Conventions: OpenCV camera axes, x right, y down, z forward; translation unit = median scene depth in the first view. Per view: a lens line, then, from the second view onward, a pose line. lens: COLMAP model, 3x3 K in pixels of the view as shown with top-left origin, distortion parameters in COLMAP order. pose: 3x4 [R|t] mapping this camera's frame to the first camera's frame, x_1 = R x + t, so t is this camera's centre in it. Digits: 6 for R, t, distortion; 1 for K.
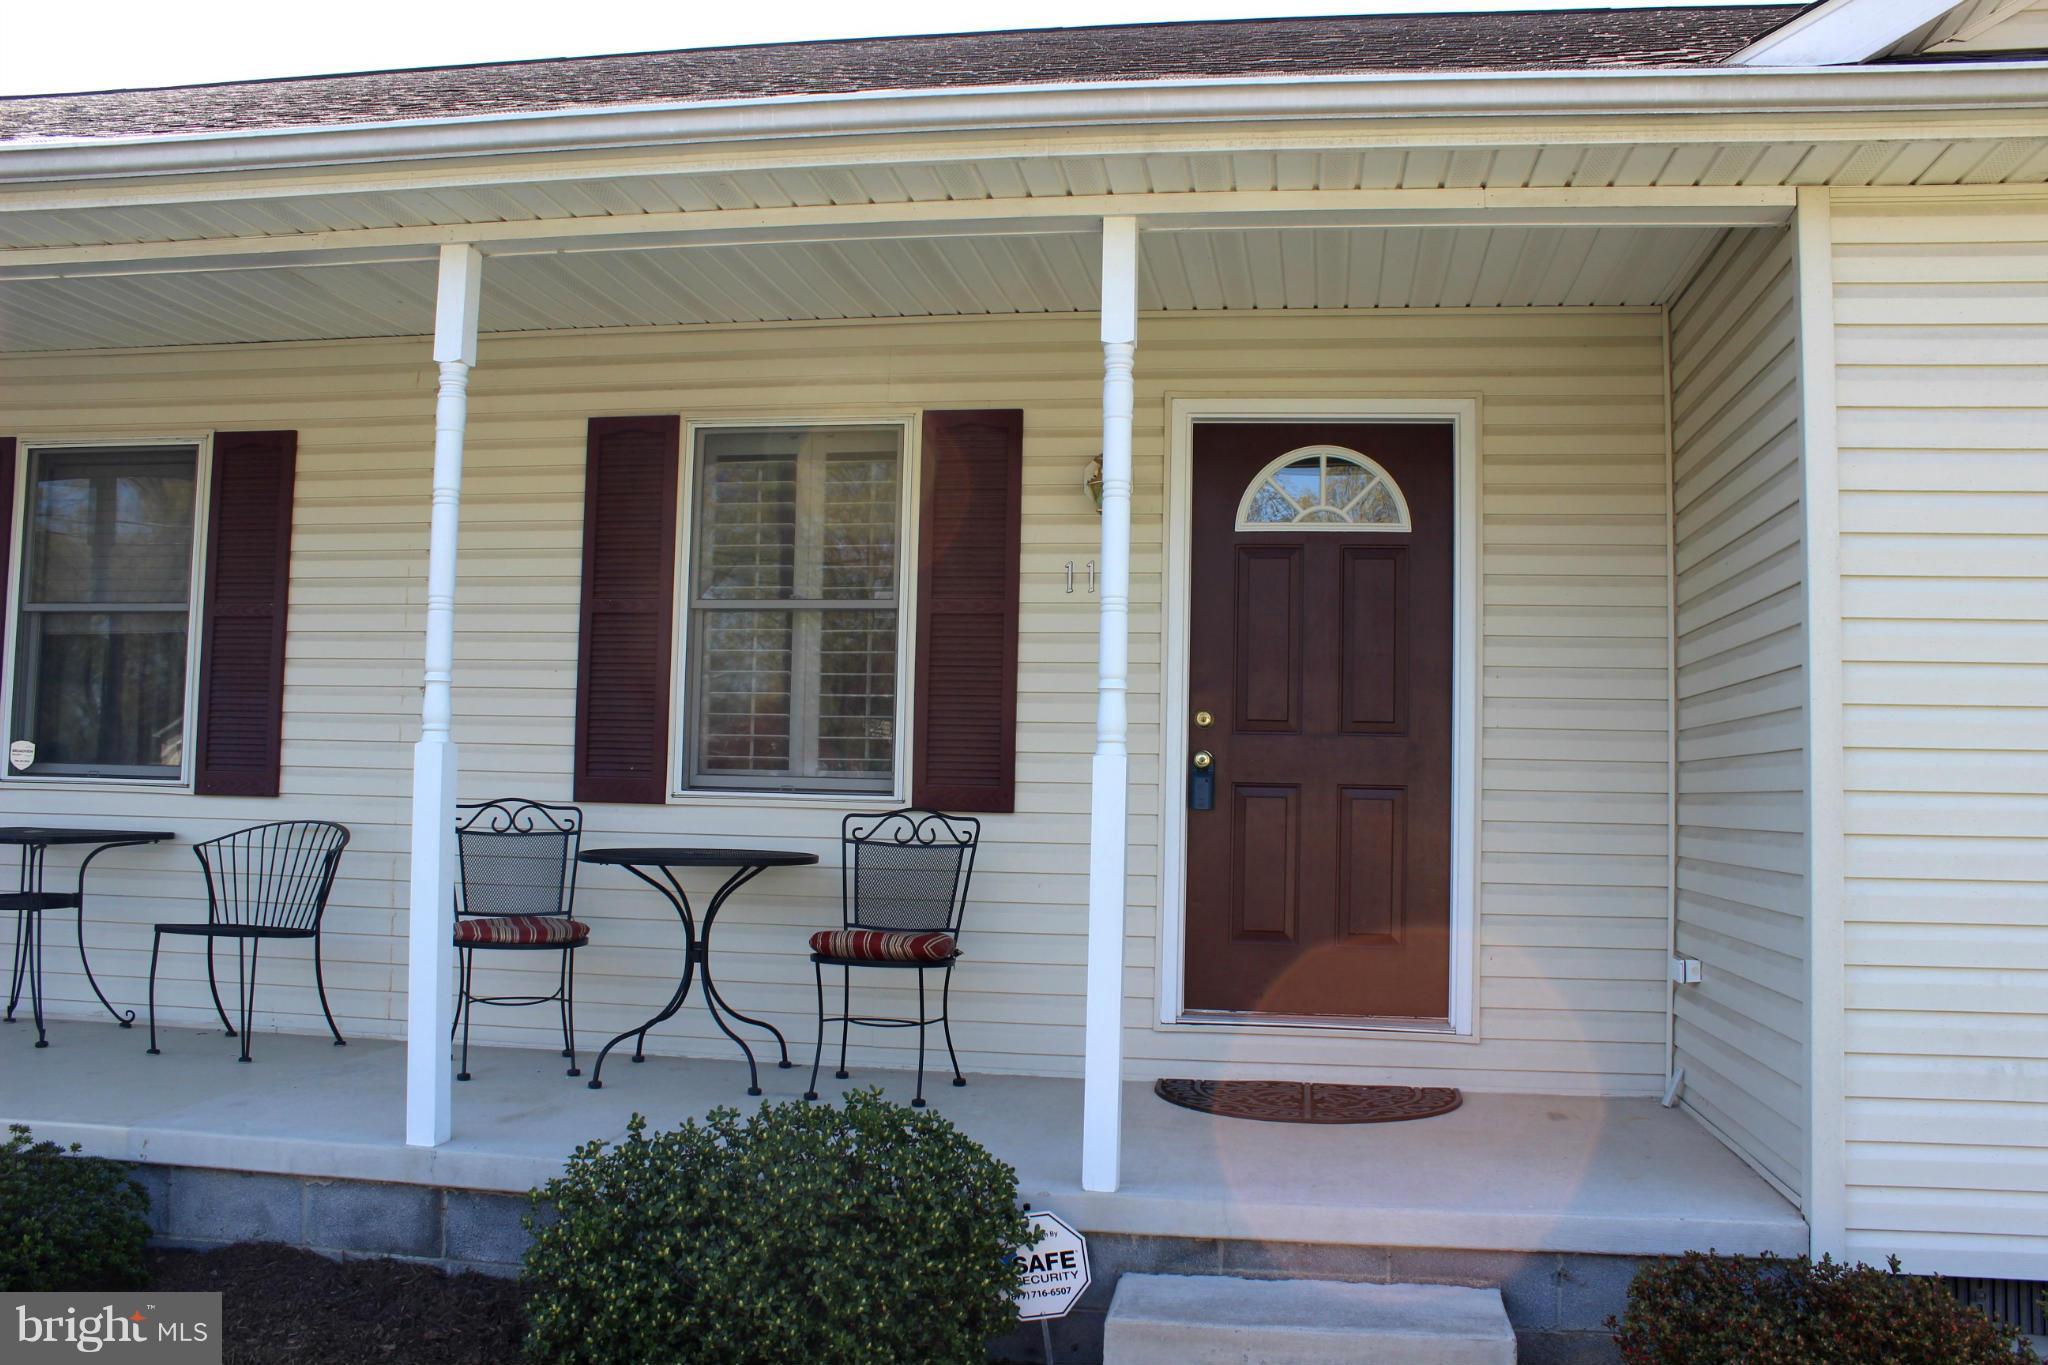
lens RADIAL K [[1711.9, 0, 1024.0], [0, 1711.9, 682.5], [0, 0, 1]] dist [-0.168069, 0.154218]
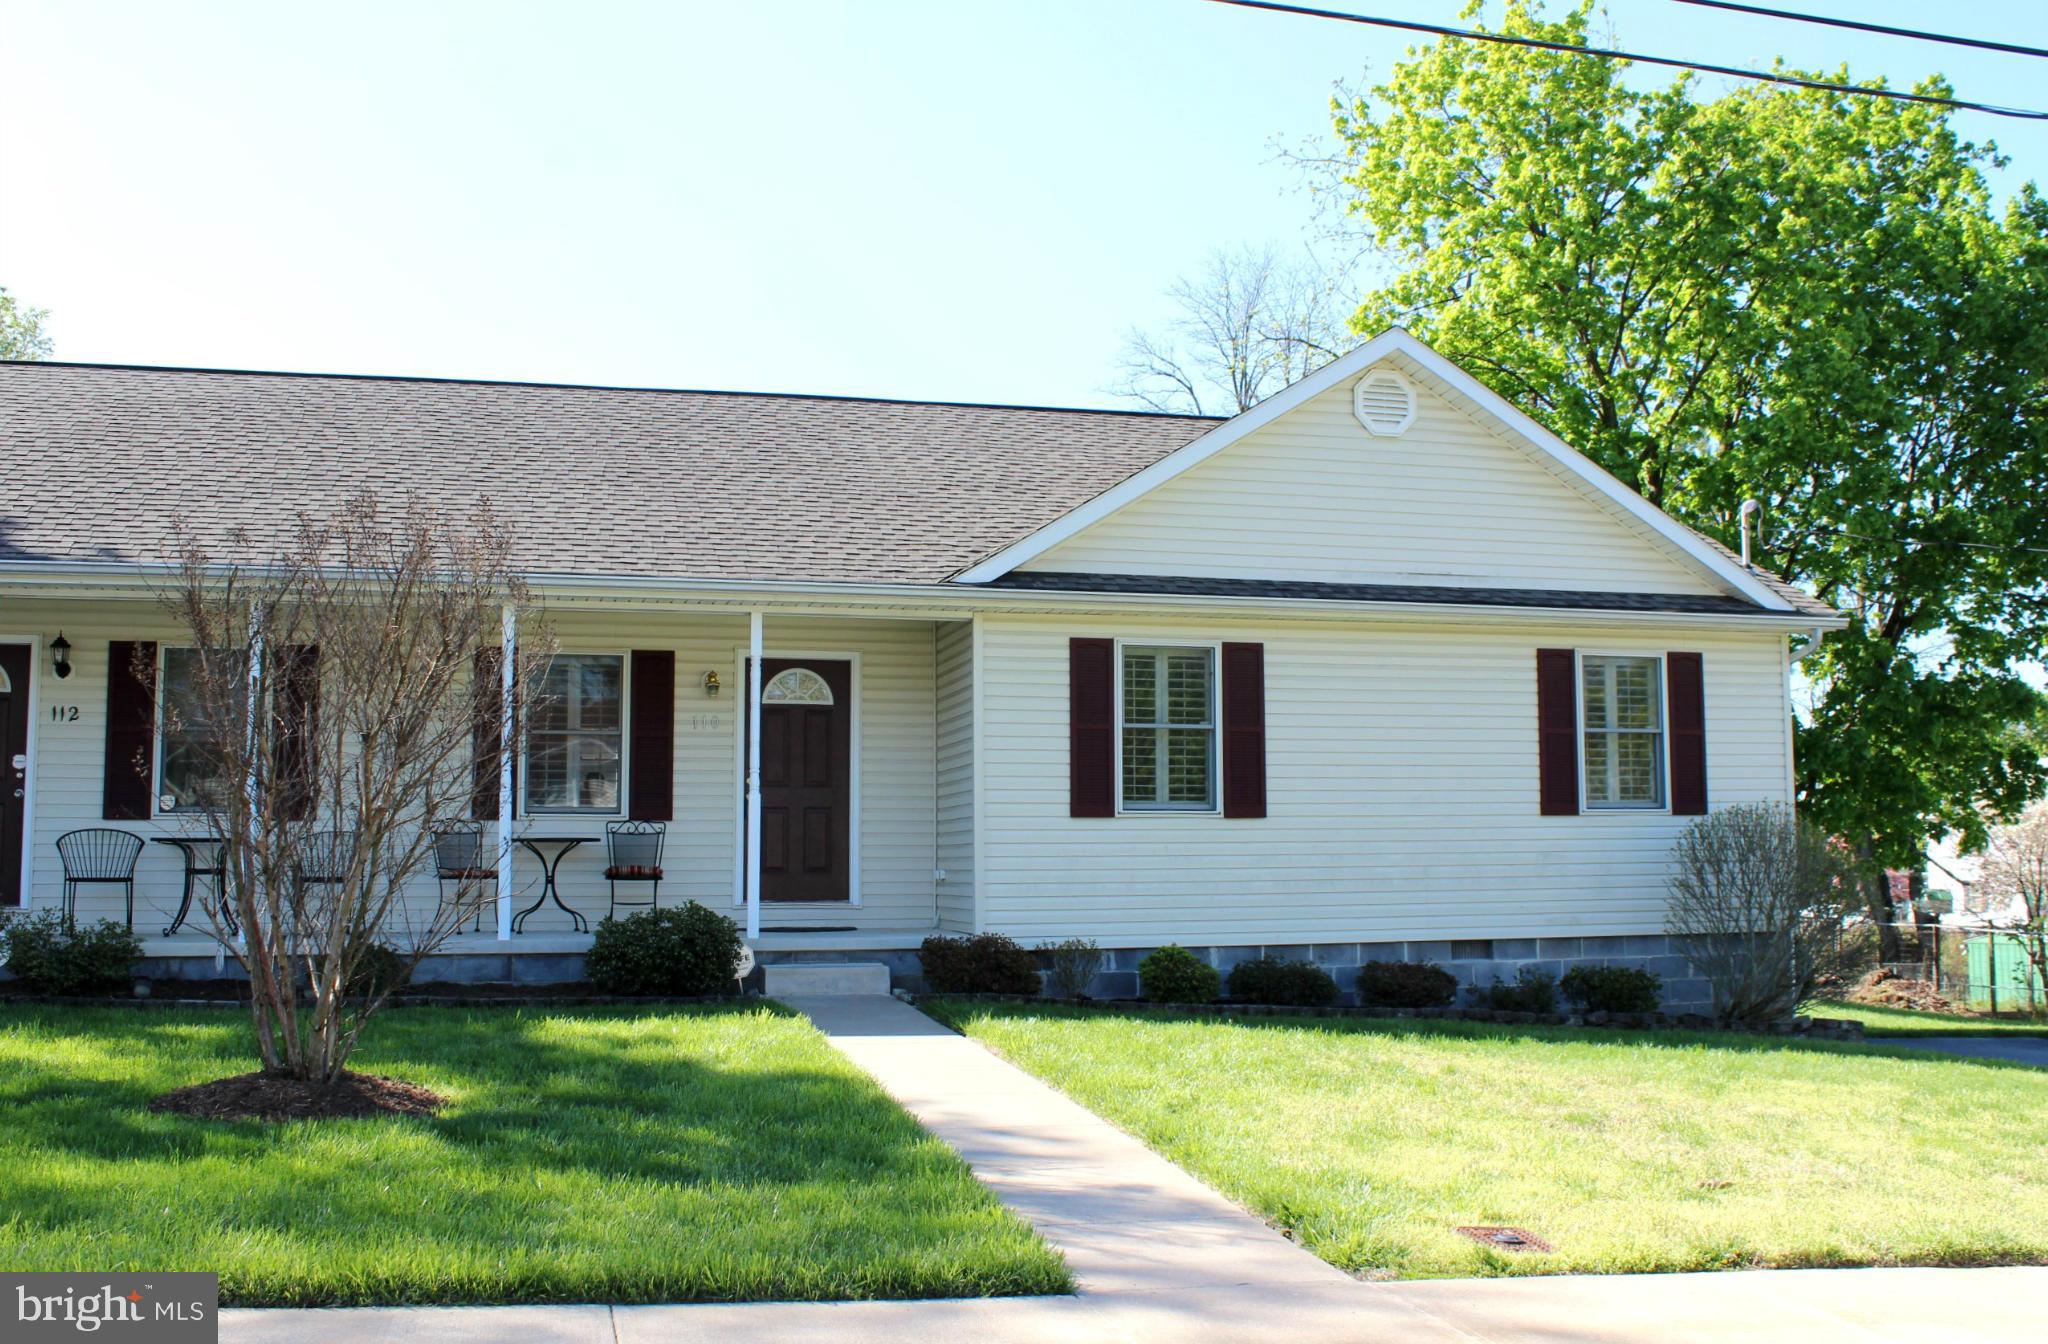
lens RADIAL K [[1732.3, 0, 1024.0], [0, 1732.3, 672.0], [0, 0, 1]] dist [-0.176884, 0.165587]
pose [[0.916804, 0.016361, 0.399002, -0.528757], [0.001960, 0.998964, -0.045466, -0.022061], [-0.399332, 0.042466, 0.915822, -1.433358]]
